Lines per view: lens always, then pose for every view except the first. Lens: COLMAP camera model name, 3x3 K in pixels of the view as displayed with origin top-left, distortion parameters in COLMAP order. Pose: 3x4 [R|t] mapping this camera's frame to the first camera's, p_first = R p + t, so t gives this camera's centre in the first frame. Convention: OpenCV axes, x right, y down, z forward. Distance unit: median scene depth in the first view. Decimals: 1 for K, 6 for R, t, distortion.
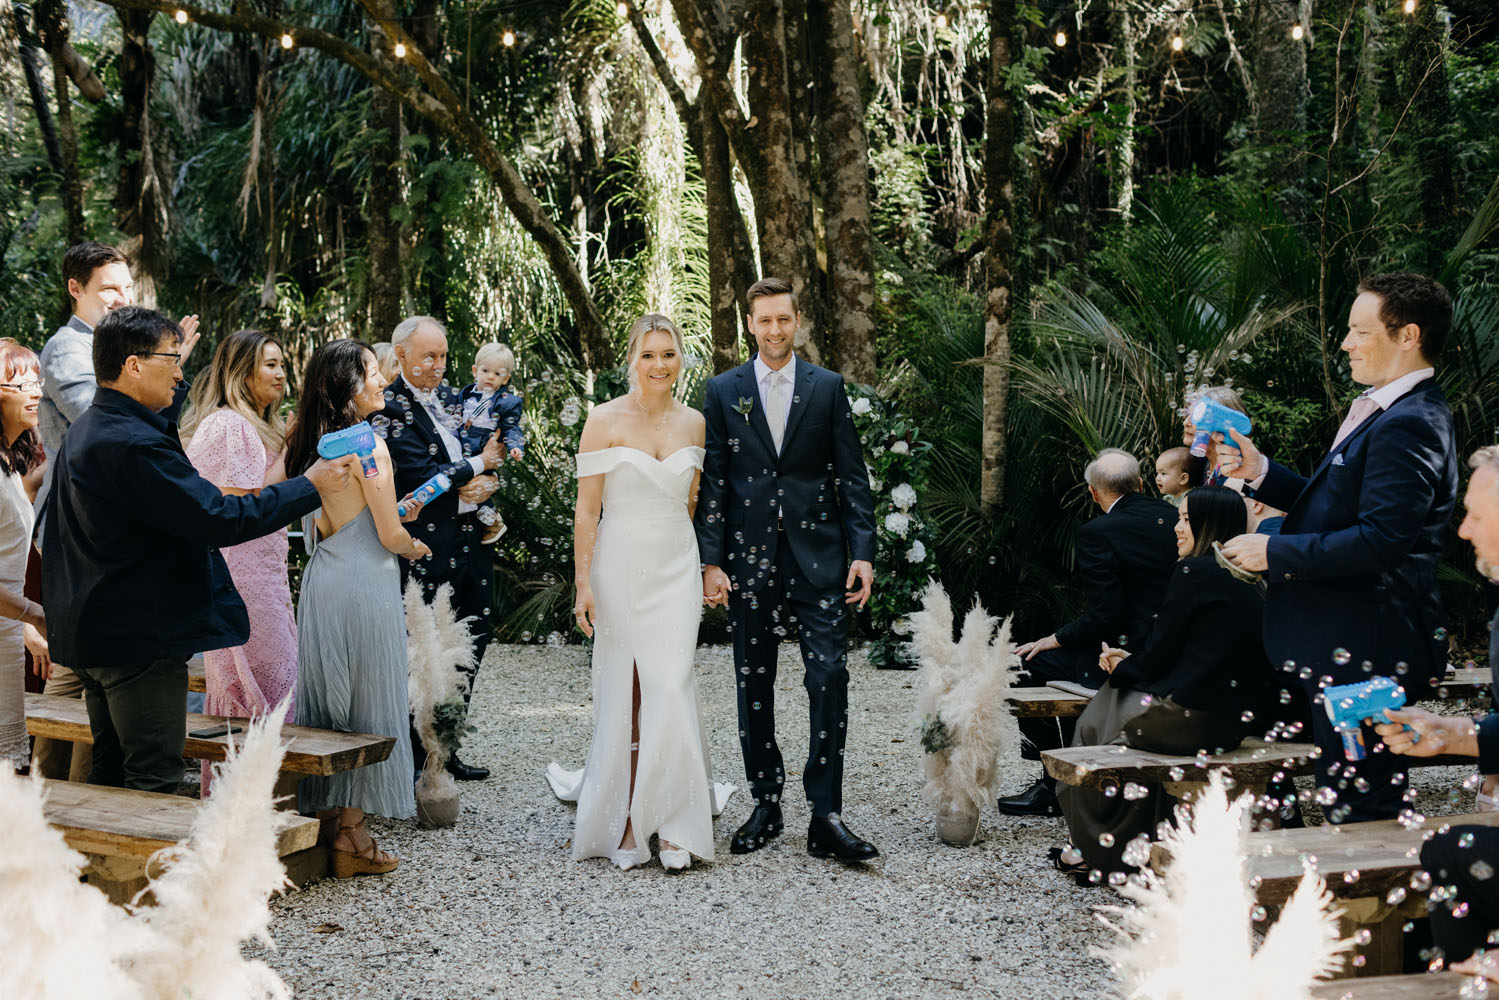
lens RADIAL K [[1544.1, 0, 749.5], [0, 1544.1, 500.0], [0, 0, 1]] dist [-0.008776, -0.009768]
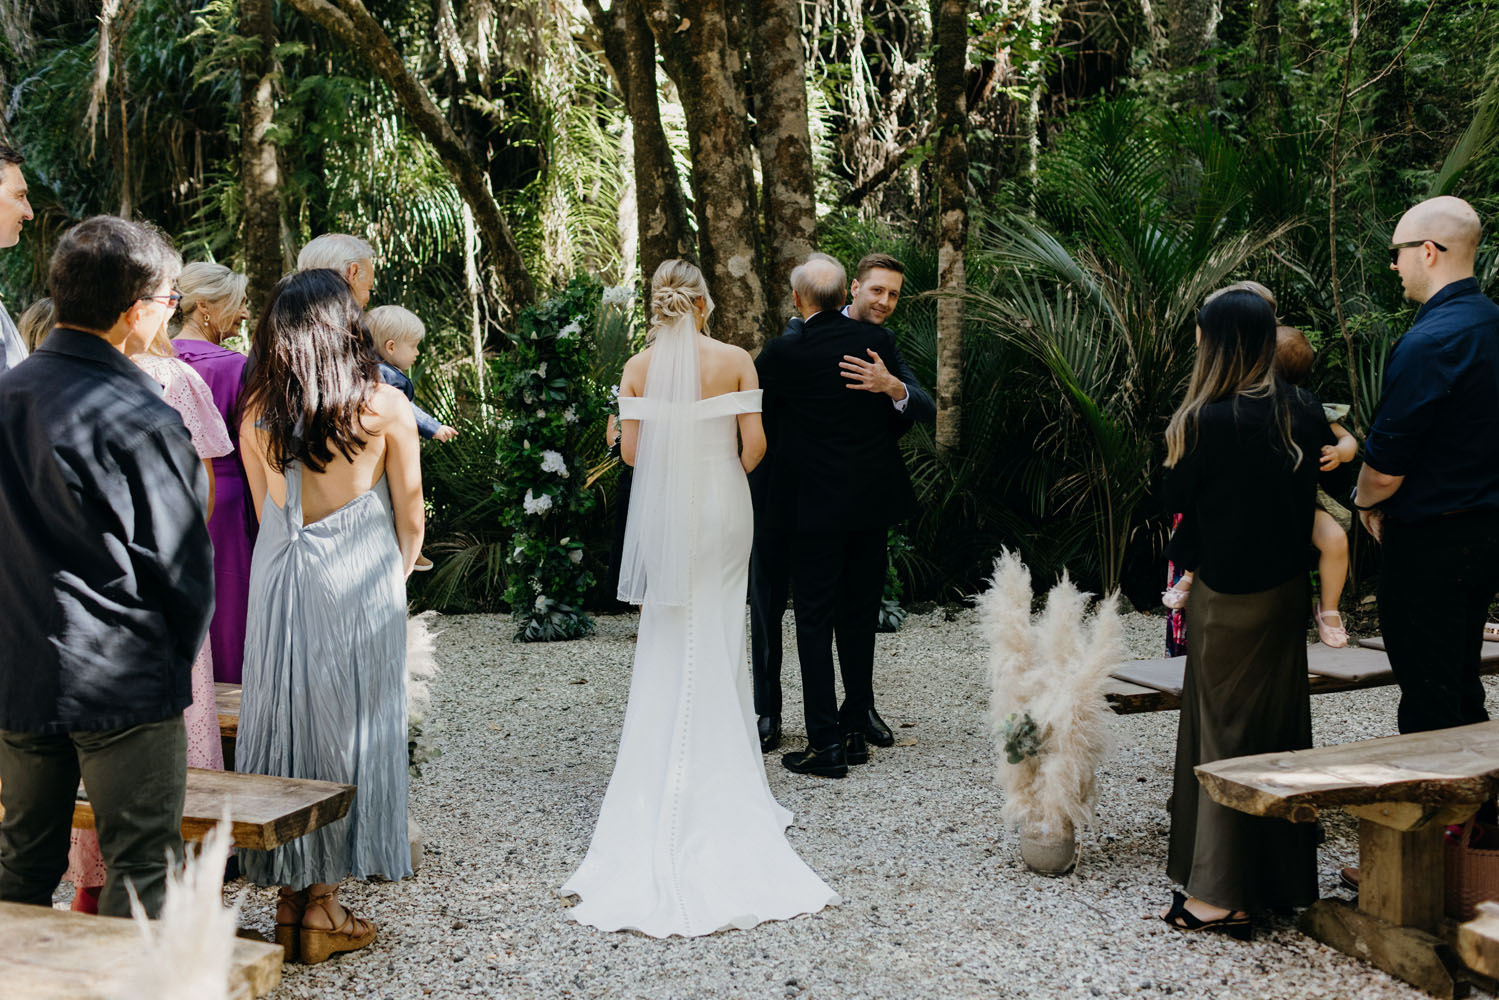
lens RADIAL K [[1566.1, 0, 790.2], [0, 1566.1, 494.1], [0, 0, 1]] dist [-0.000198, -0.010753]
pose [[0.994623, -0.024929, 0.100521, -0.017818], [0.021522, 0.999161, 0.034835, -0.002049], [-0.101305, -0.032485, 0.994325, 0.043333]]
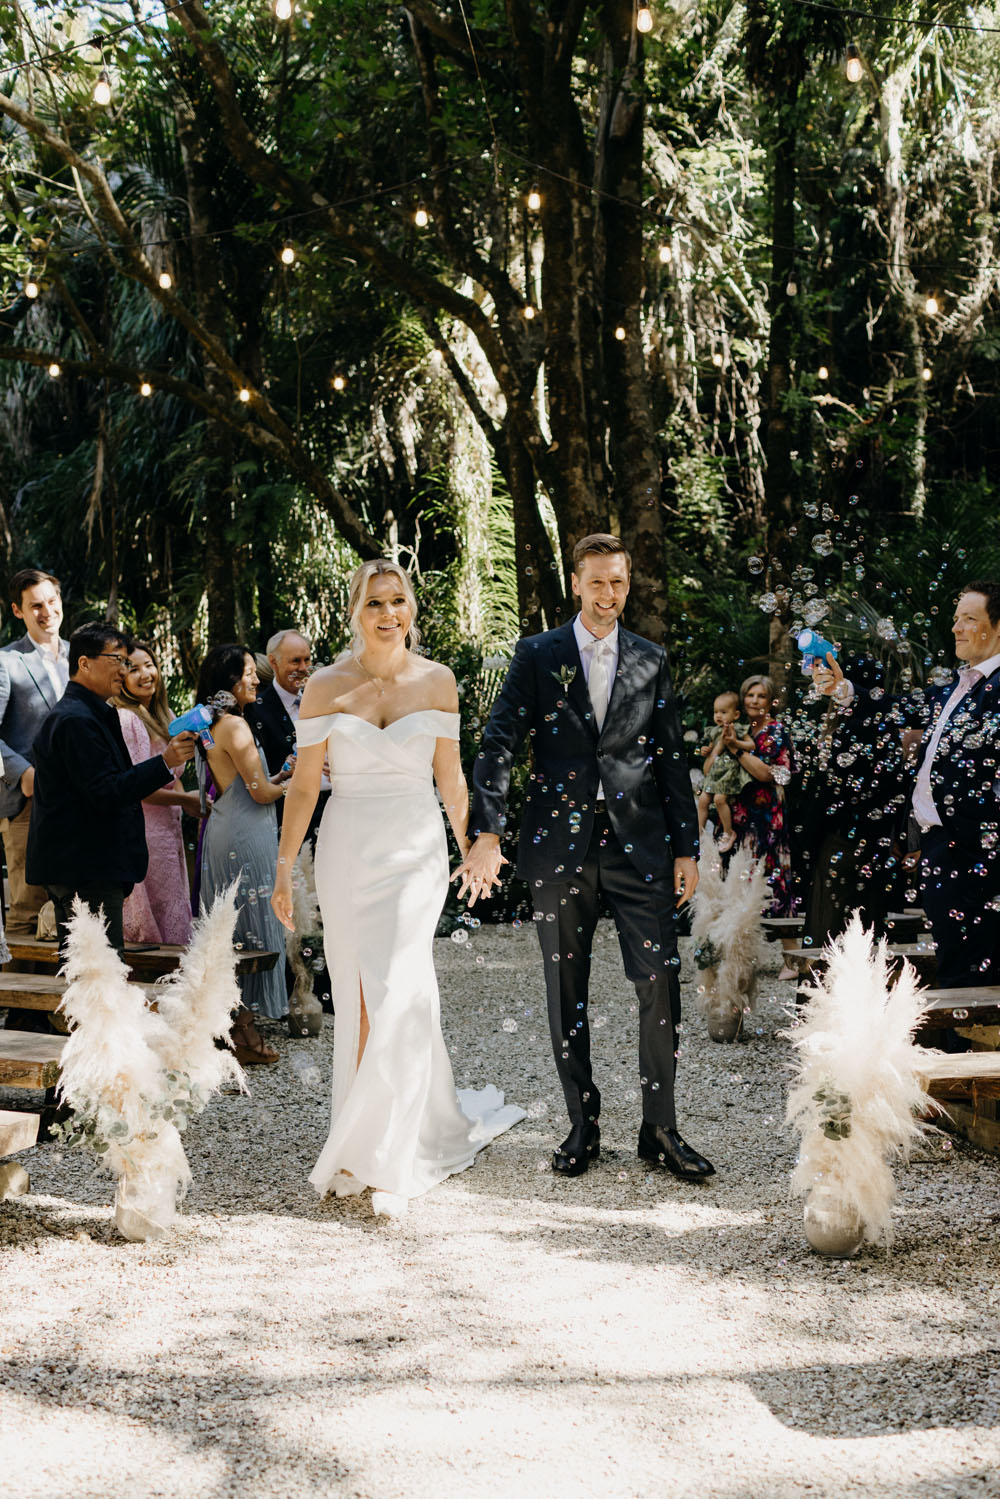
lens RADIAL K [[1544.1, 0, 504.6], [0, 1544.1, 784.7], [0, 0, 1]] dist [-0.008776, -0.009768]
pose [[0.999246, -0.015576, -0.035559, 0.001128], [0.015052, 0.999775, -0.014950, 0.007165], [0.035784, 0.014403, 0.999256, -0.054464]]
